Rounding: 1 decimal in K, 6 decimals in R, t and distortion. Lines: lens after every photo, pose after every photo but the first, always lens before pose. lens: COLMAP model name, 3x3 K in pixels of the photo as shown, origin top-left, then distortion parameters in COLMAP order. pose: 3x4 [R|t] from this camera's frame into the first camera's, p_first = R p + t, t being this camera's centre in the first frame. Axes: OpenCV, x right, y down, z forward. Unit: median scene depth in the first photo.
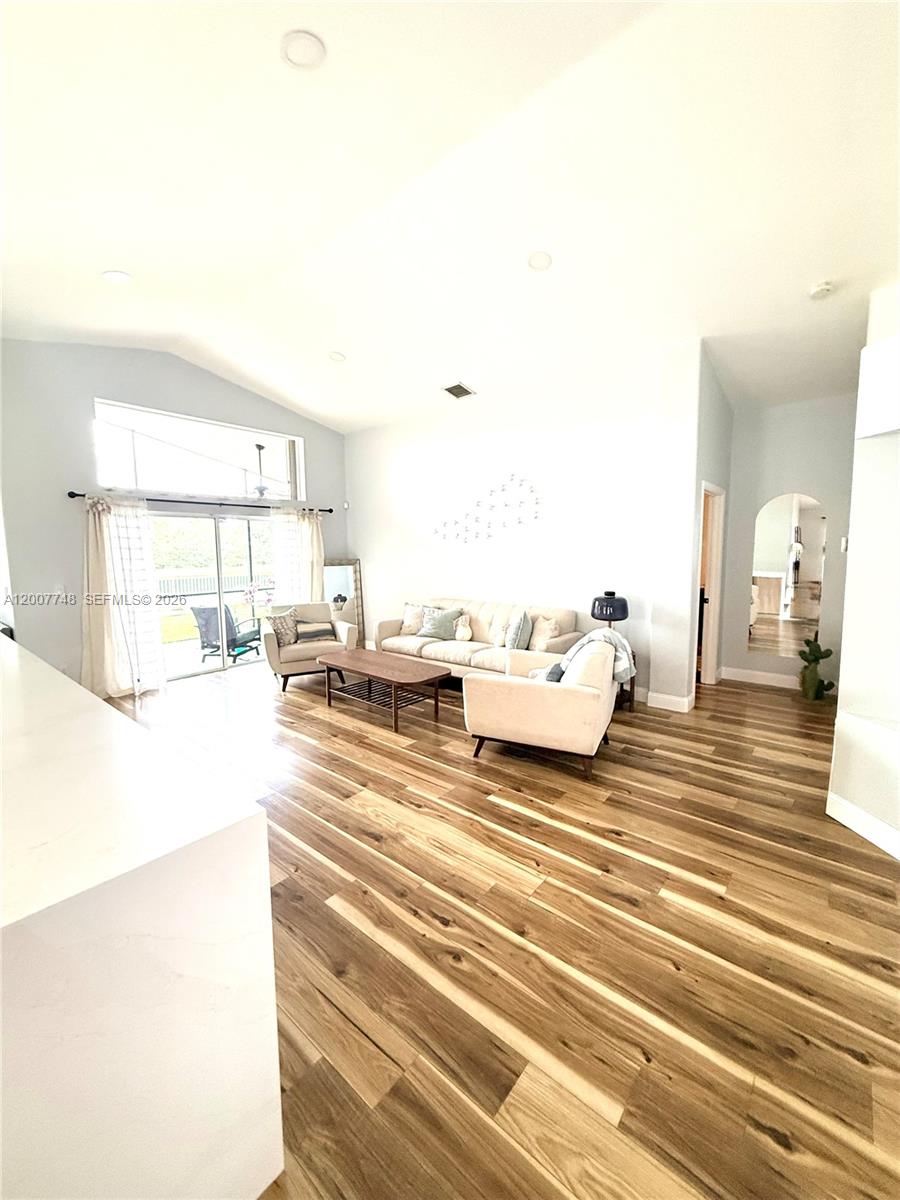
lens RADIAL K [[479.5, 0, 449.0], [0, 479.5, 593.9], [0, 0, 1]] dist [0.002853, -0.001008]
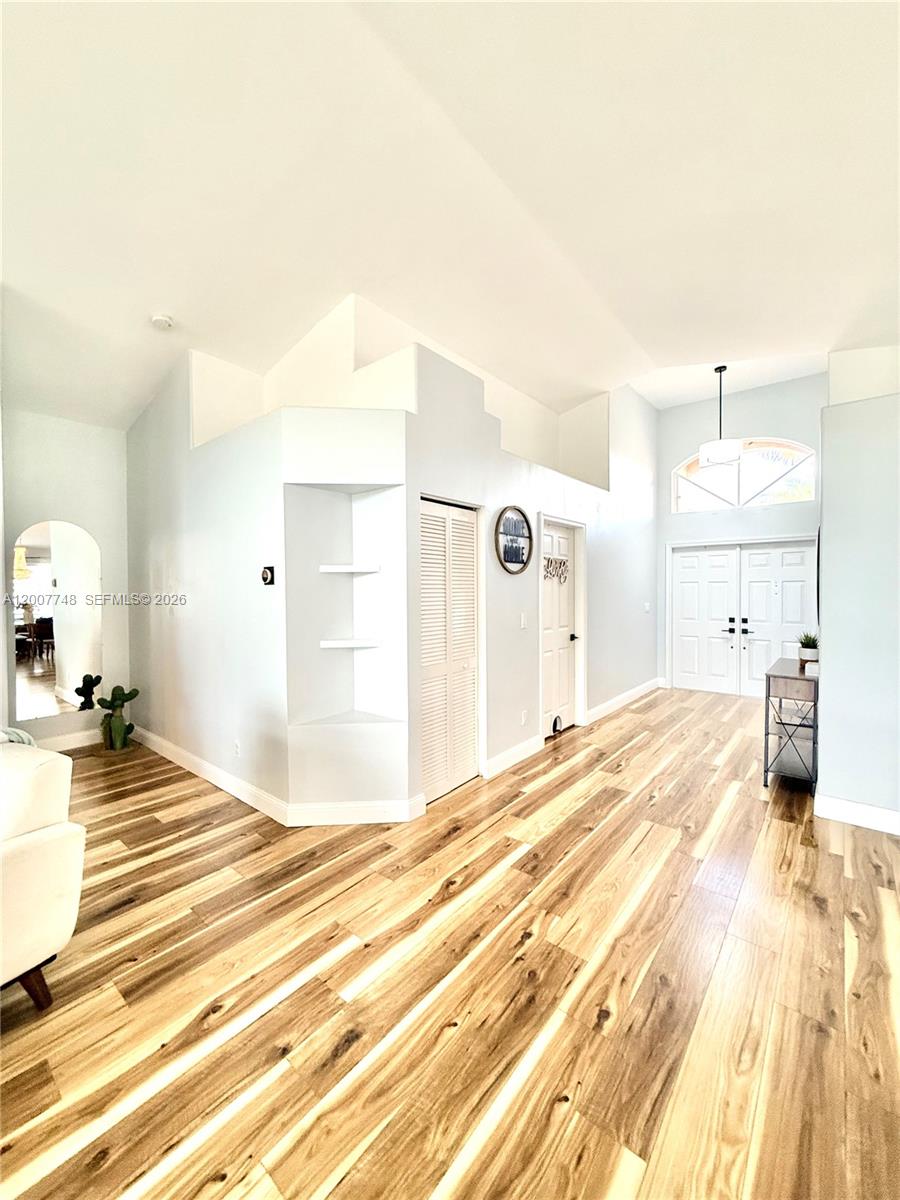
lens RADIAL K [[479.5, 0, 448.4], [0, 479.5, 589.4], [0, 0, 1]] dist [0.002853, -0.001008]
pose [[-0.012503, 0.008340, 0.999887, -0.339376], [0.100062, 0.994956, -0.007047, -0.026311], [-0.994903, 0.099963, -0.013274, 0.726592]]
